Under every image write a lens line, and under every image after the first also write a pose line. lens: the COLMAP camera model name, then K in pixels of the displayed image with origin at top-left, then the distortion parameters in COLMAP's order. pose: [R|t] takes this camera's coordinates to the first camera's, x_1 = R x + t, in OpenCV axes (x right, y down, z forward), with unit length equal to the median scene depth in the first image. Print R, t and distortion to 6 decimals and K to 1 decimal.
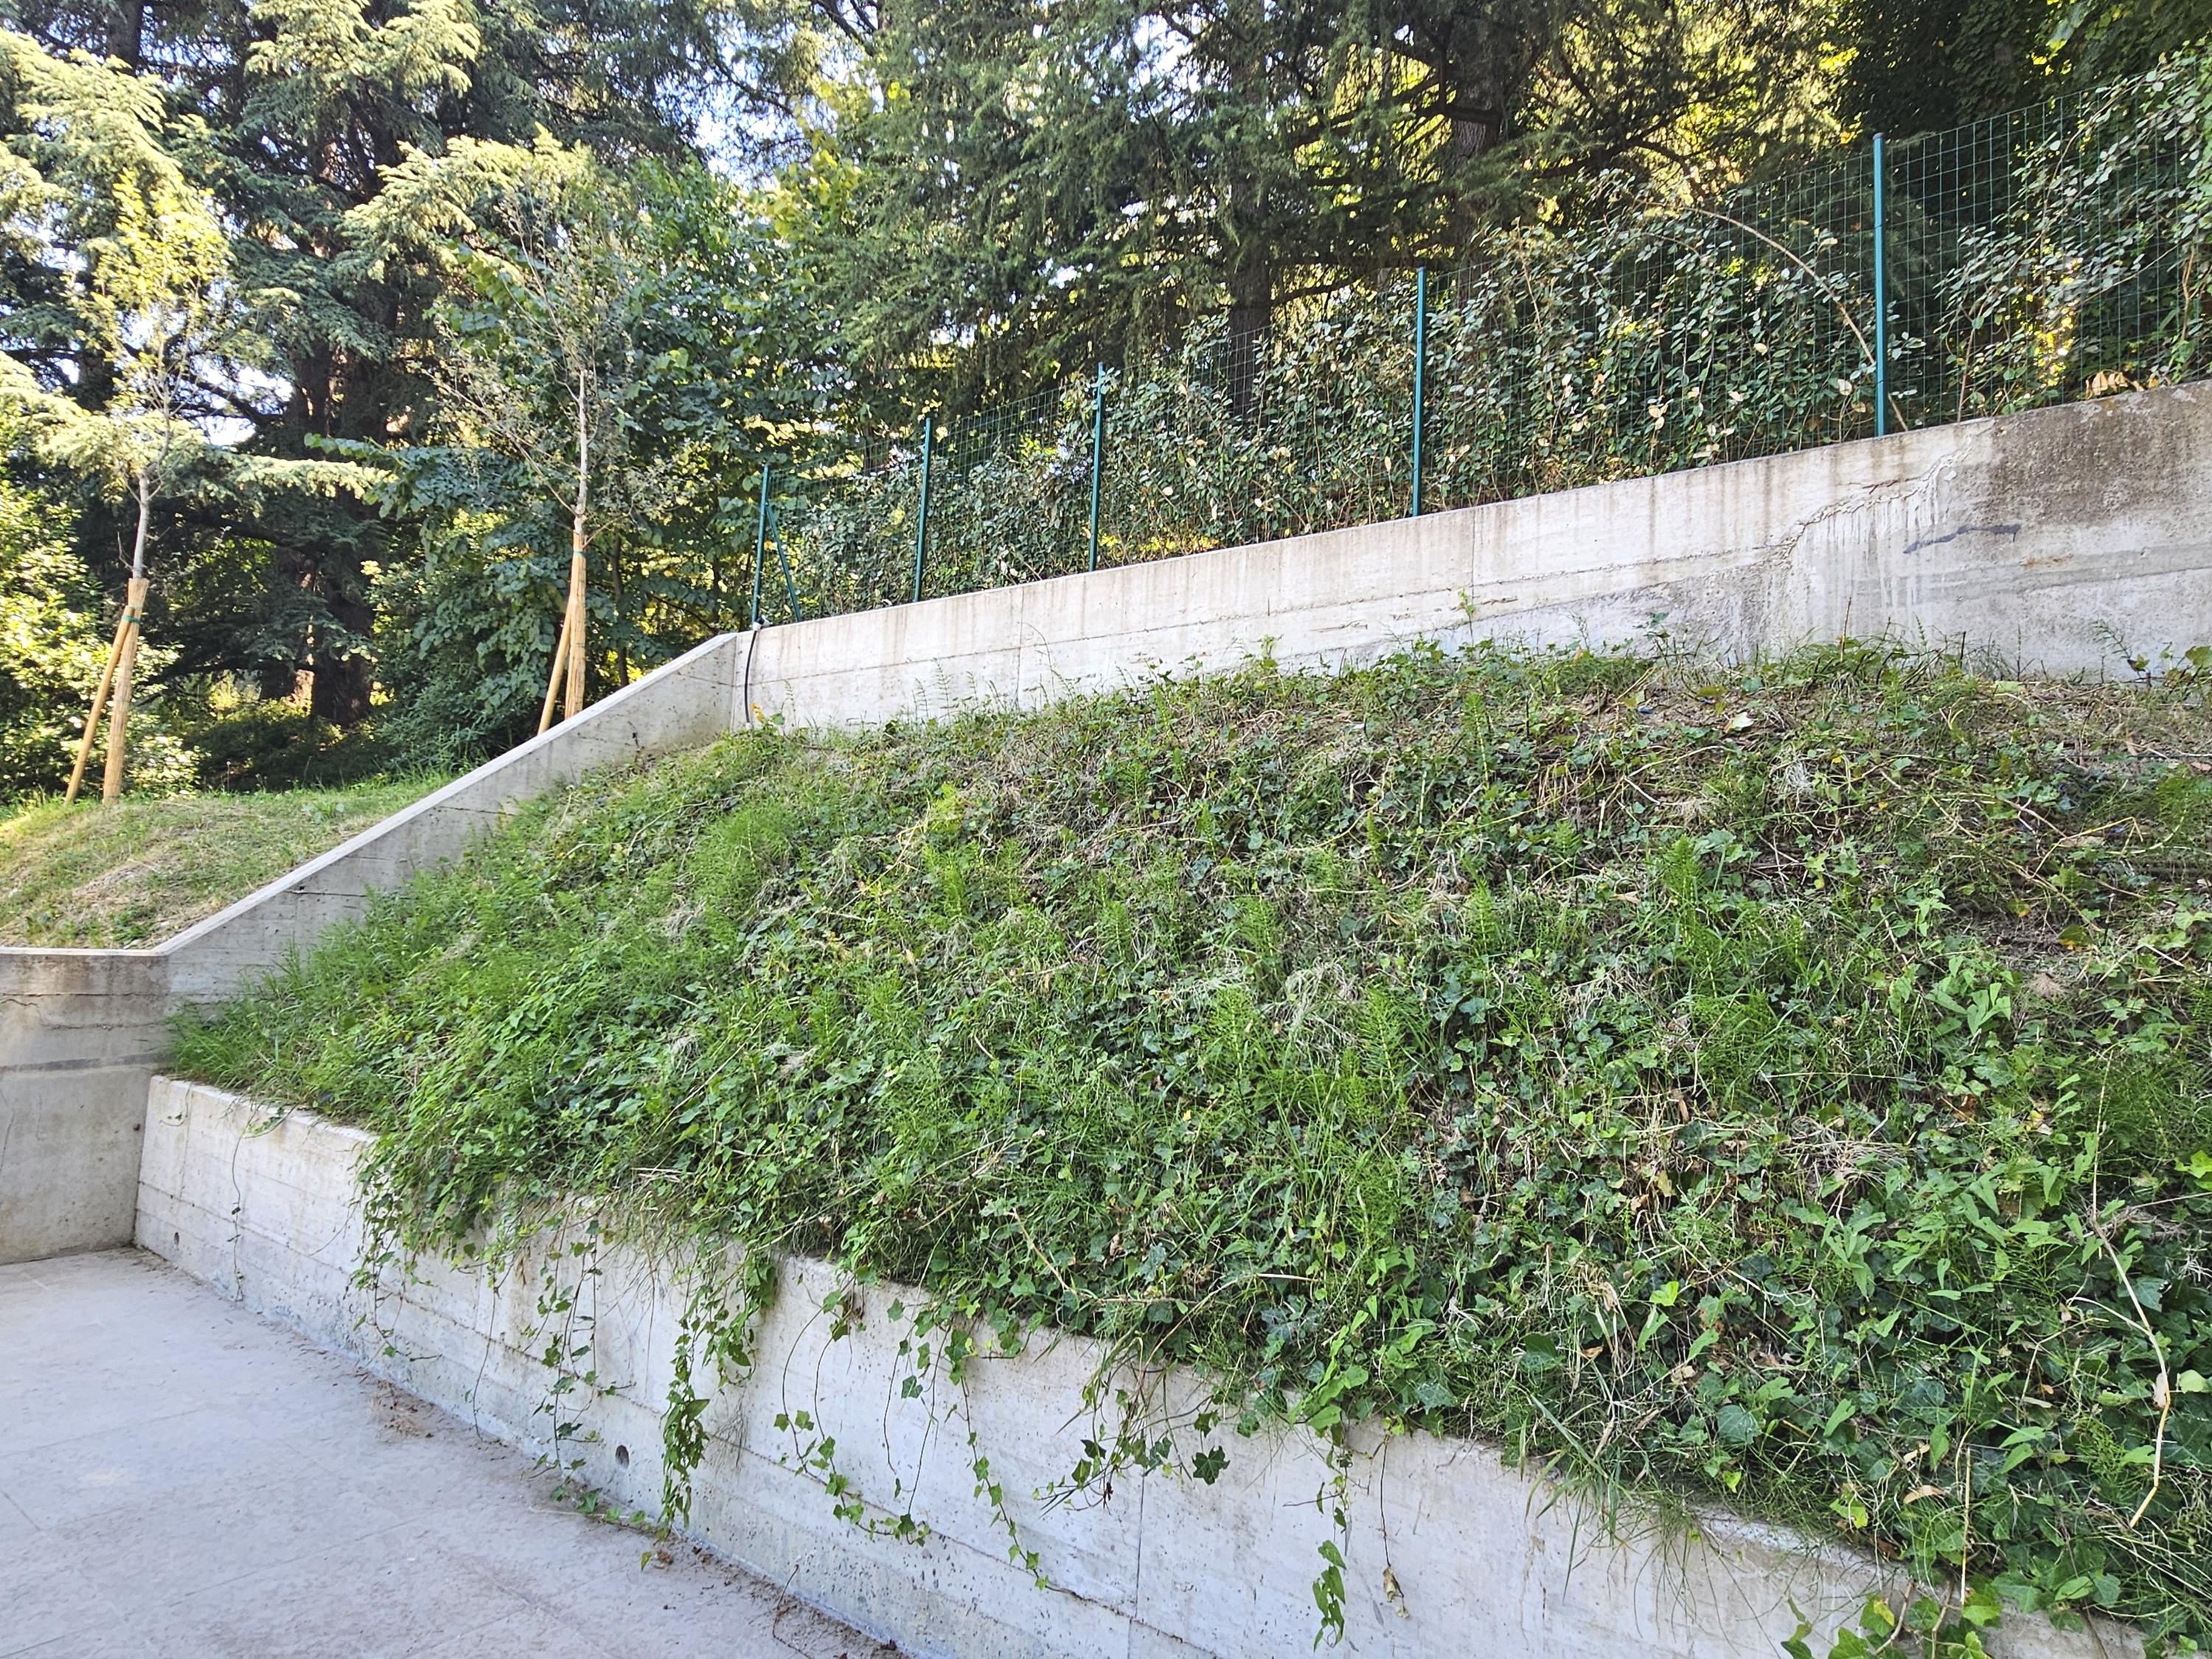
lens RADIAL K [[1271.4, 0, 1106.3], [0, 1271.4, 839.5], [0, 0, 1]] dist [-0.004694, 0.000817]
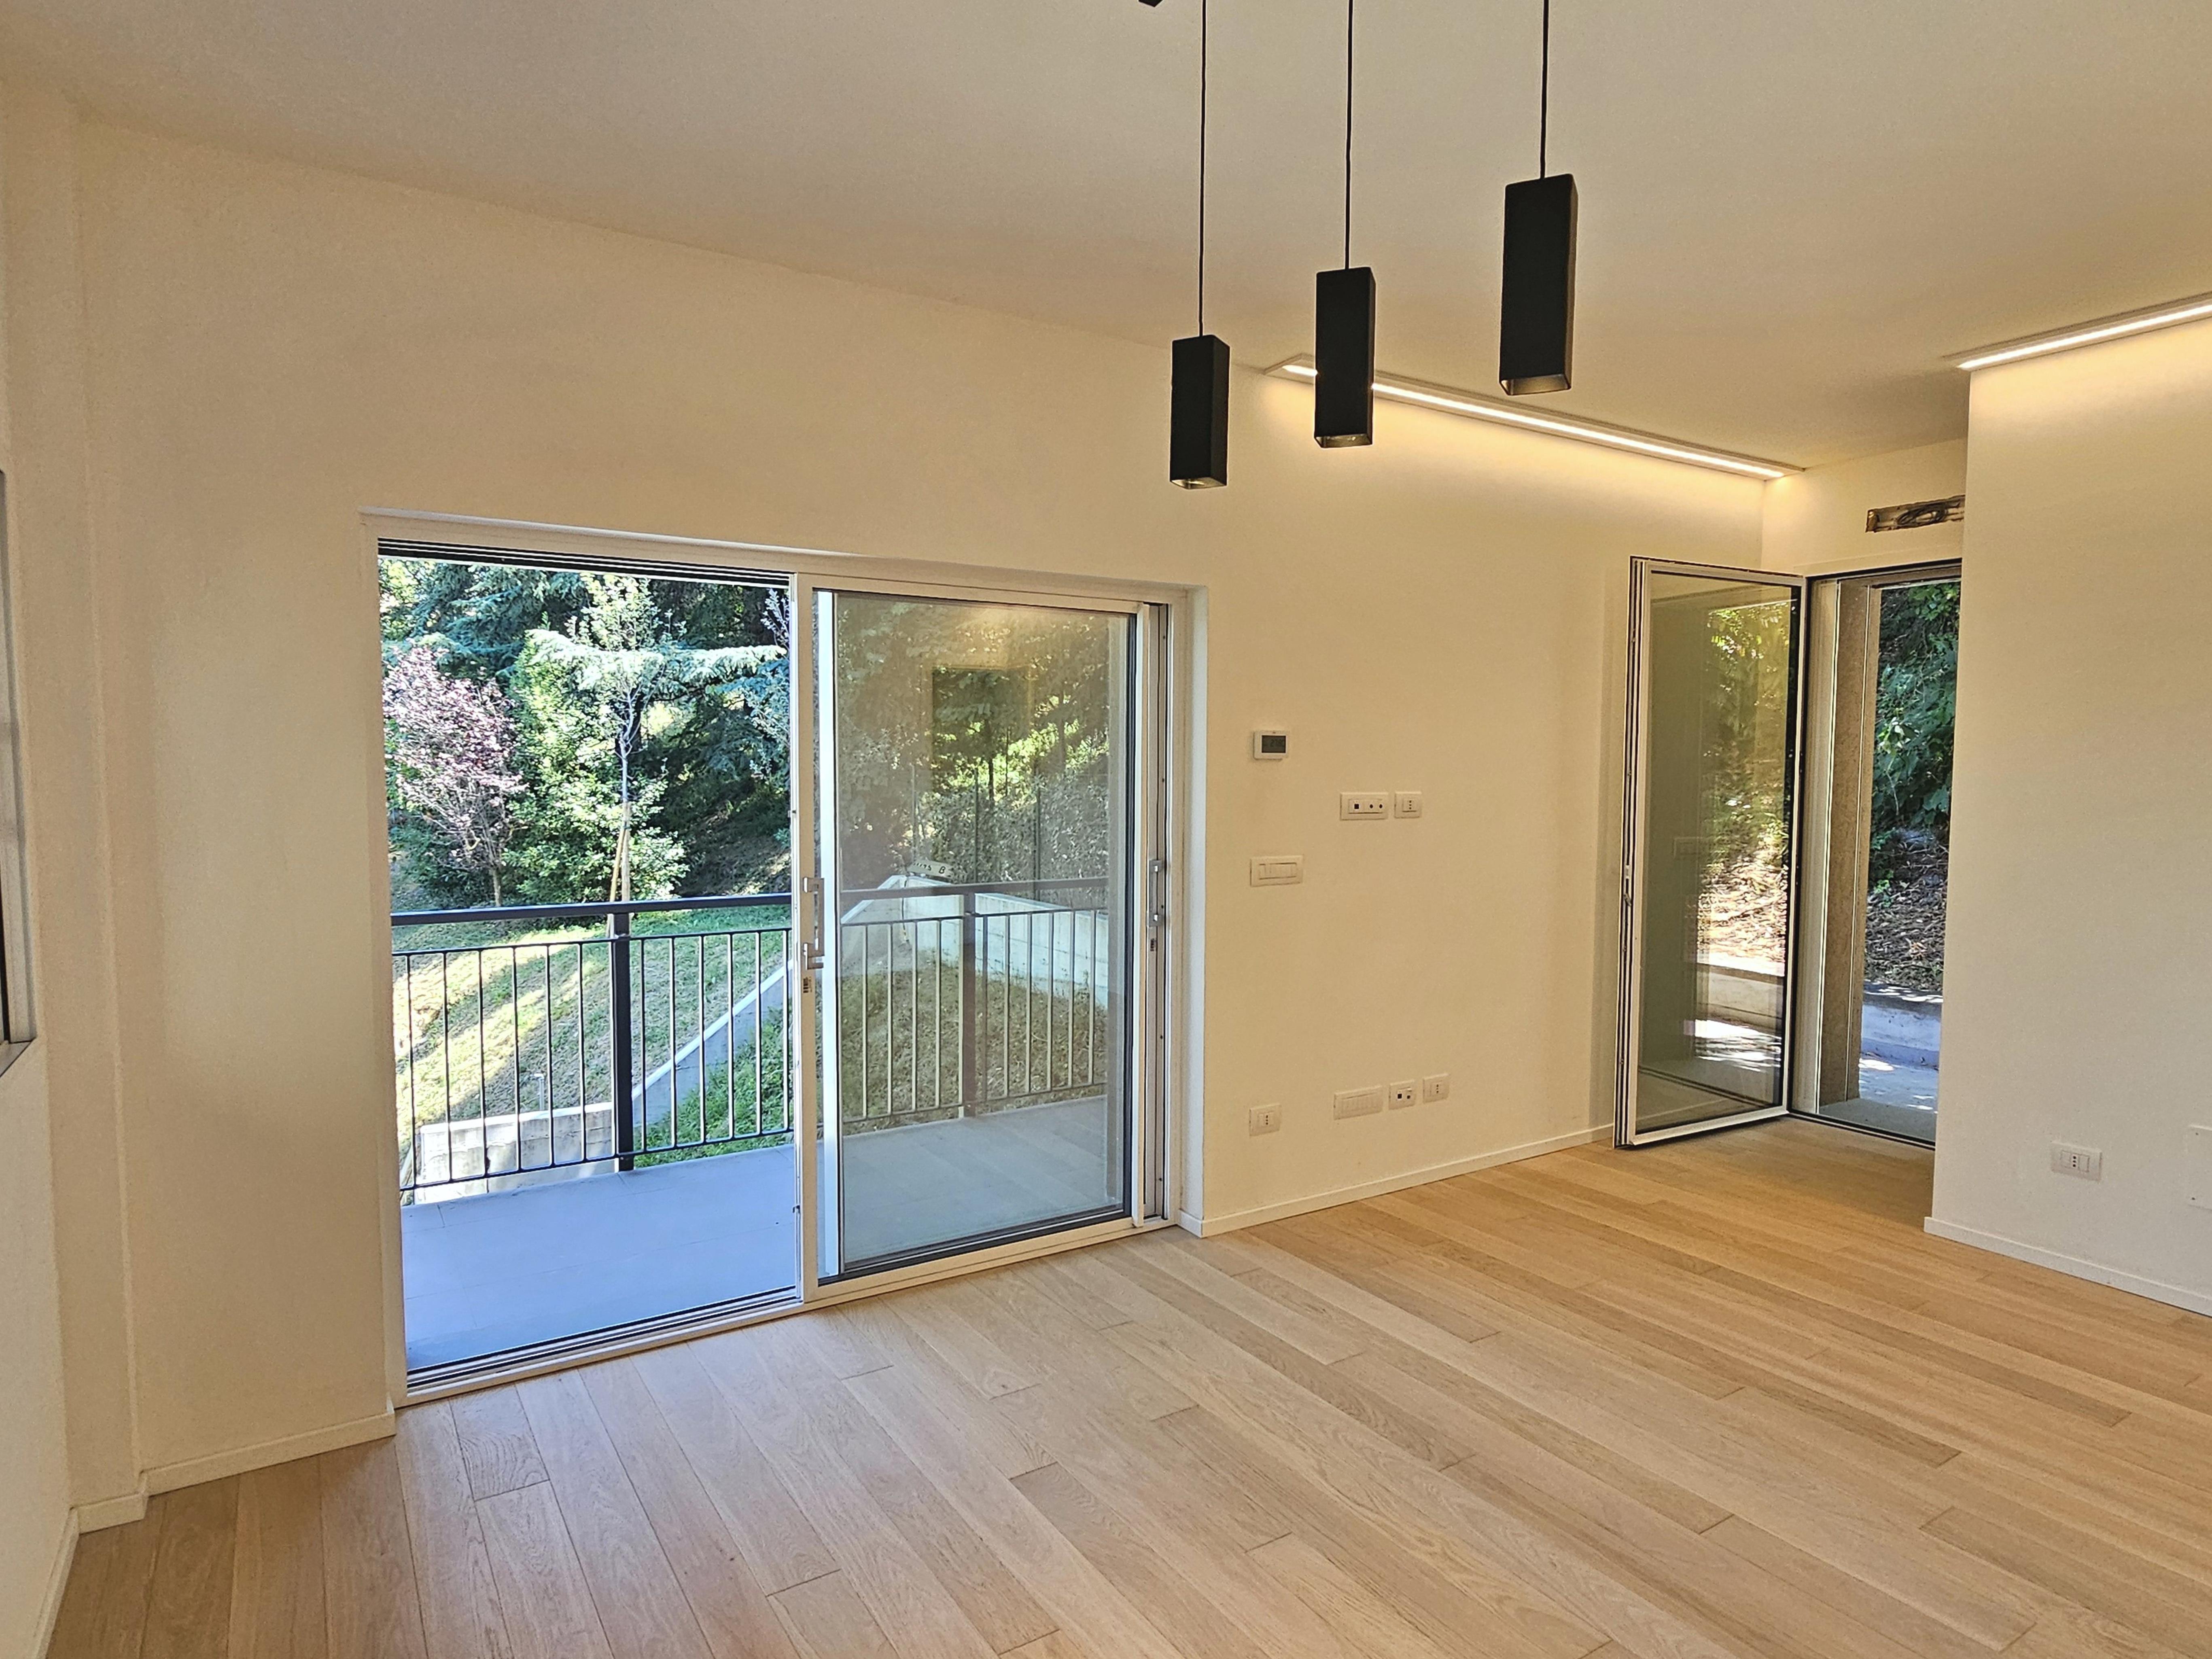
lens RADIAL K [[1271.4, 0, 1107.9], [0, 1271.4, 837.5], [0, 0, 1]] dist [-0.004694, 0.000817]
pose [[0.934683, -0.020212, -0.354906, 0.812943], [0.066523, 0.990690, 0.118775, -0.565503], [0.349202, -0.134627, 0.927326, -0.668260]]
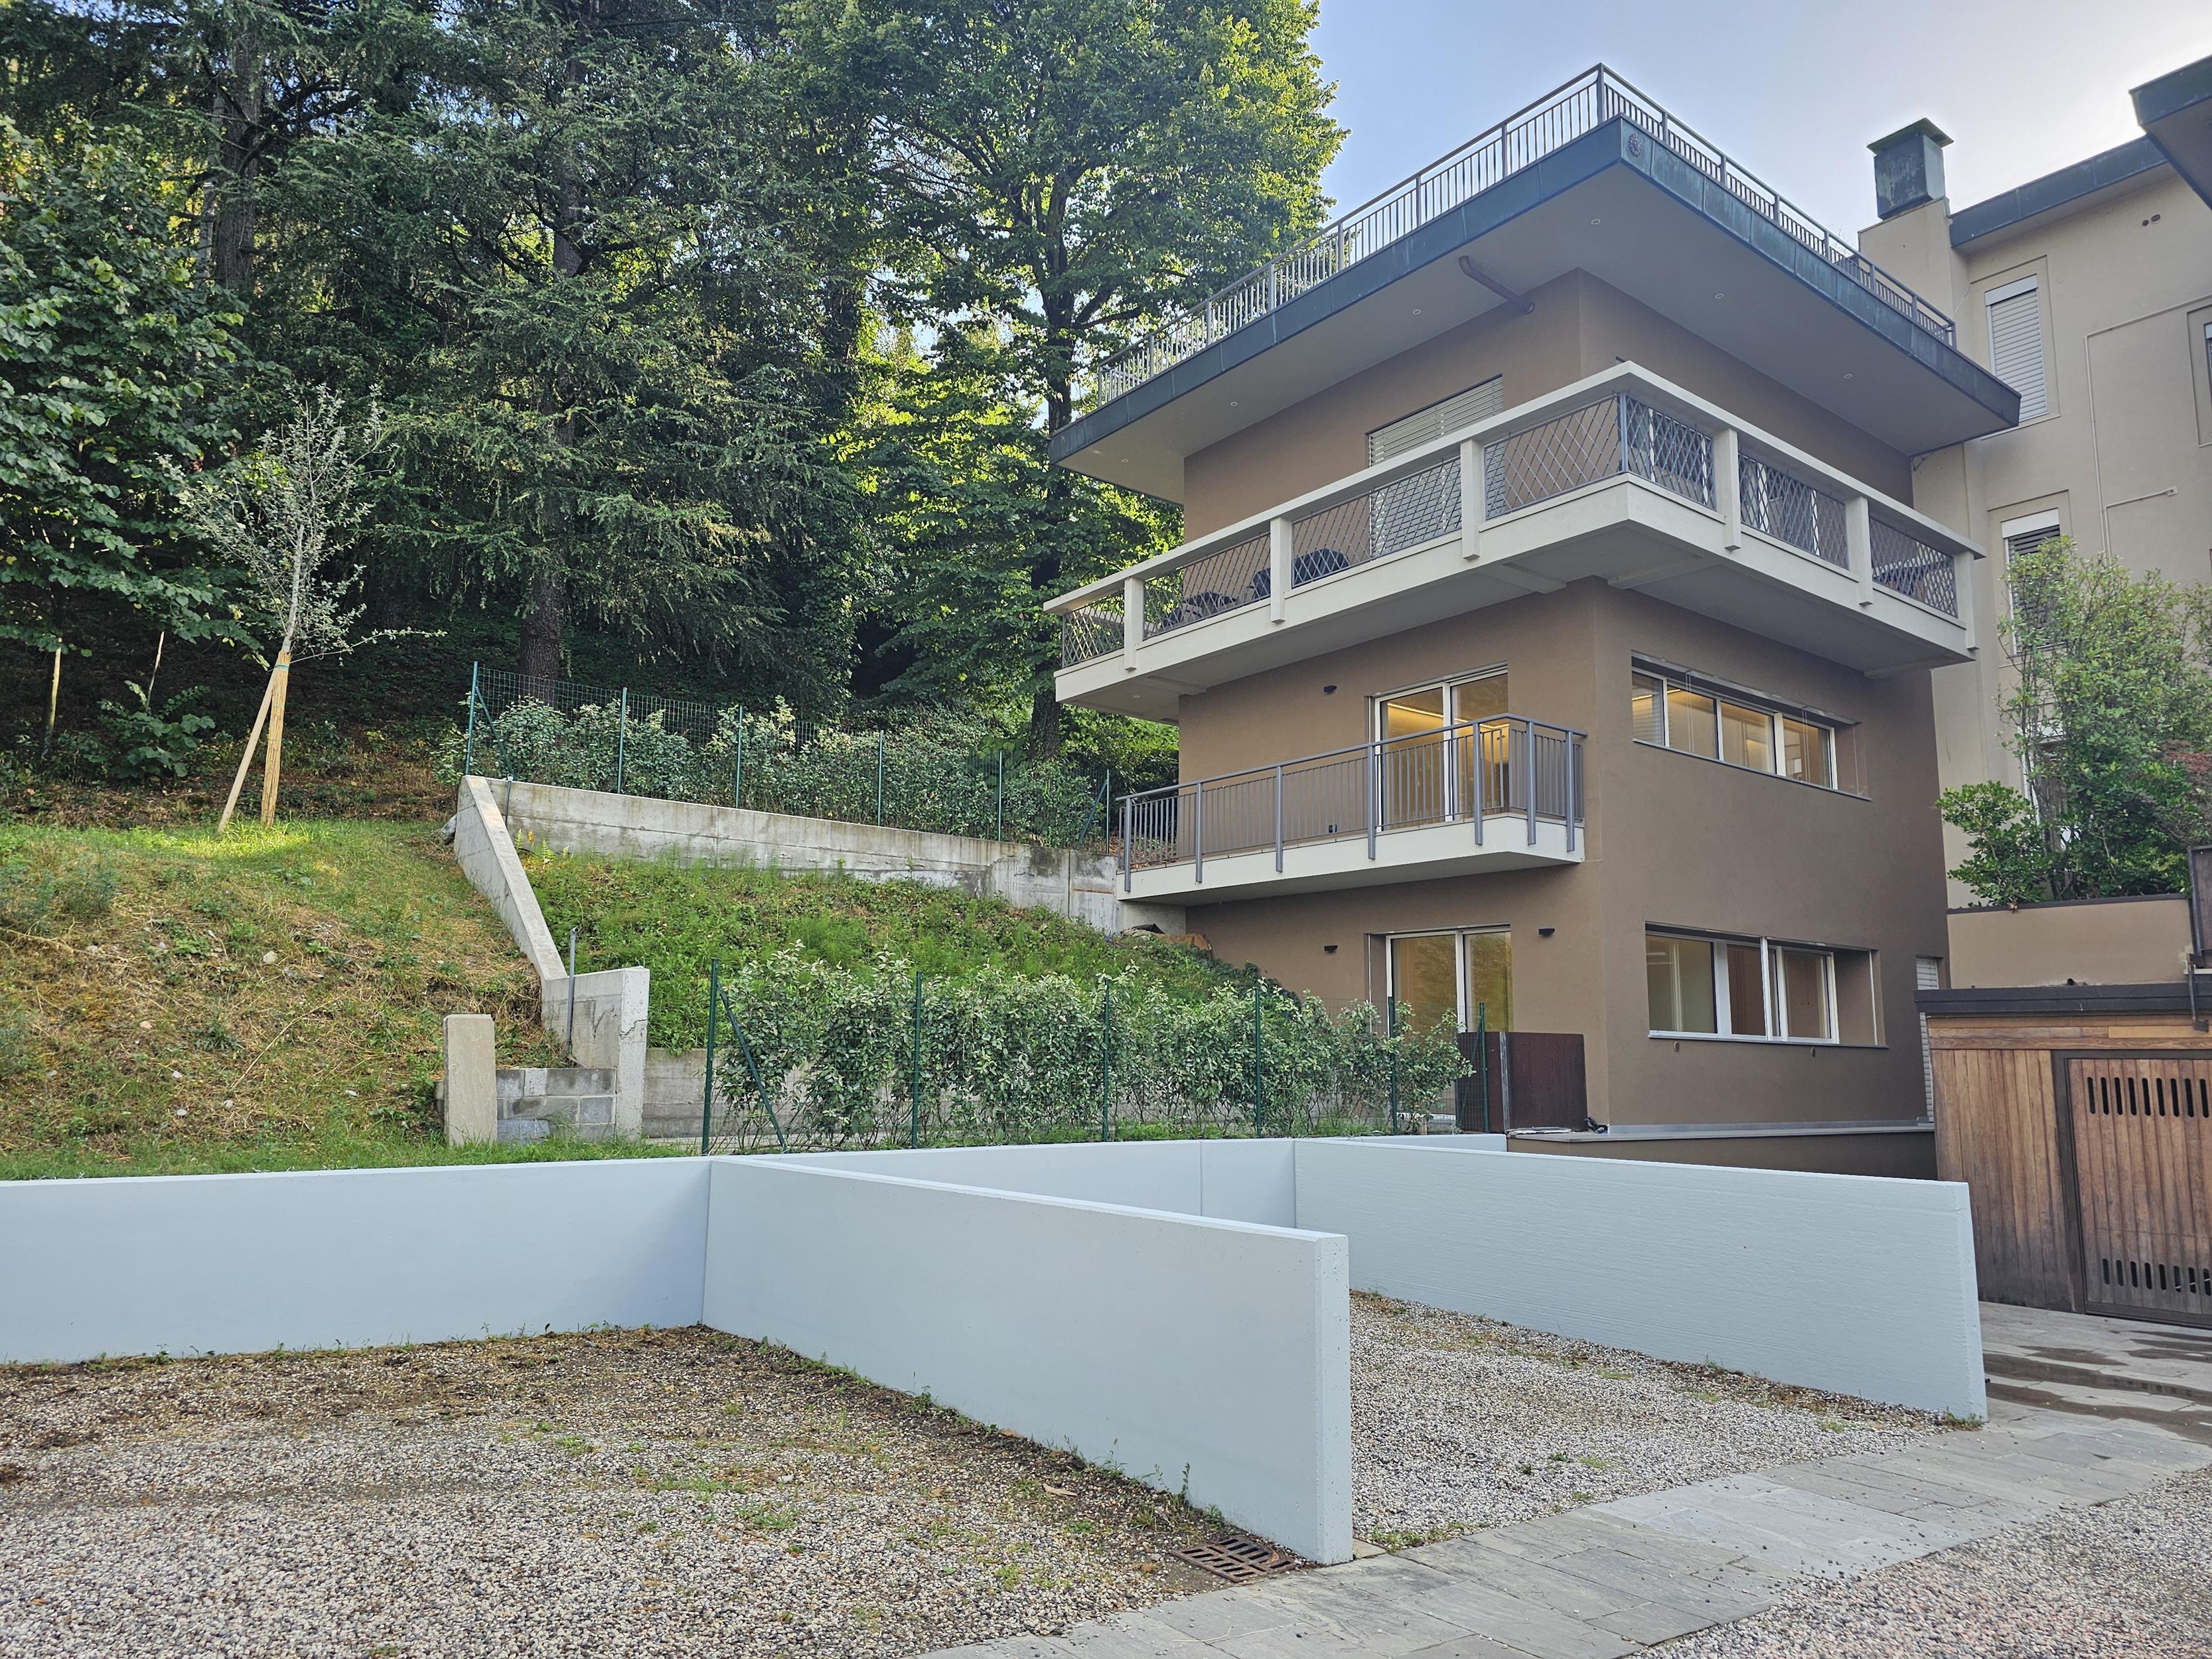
lens RADIAL K [[1485.1, 0, 1099.3], [0, 1485.1, 830.4], [0, 0, 1]] dist [-0.000455, 0.000000]
pose [[0.256619, 0.105333, 0.960756, -2.632113], [-0.077086, 0.993108, -0.088291, 0.005992], [-0.963434, -0.051404, 0.262970, -0.290668]]
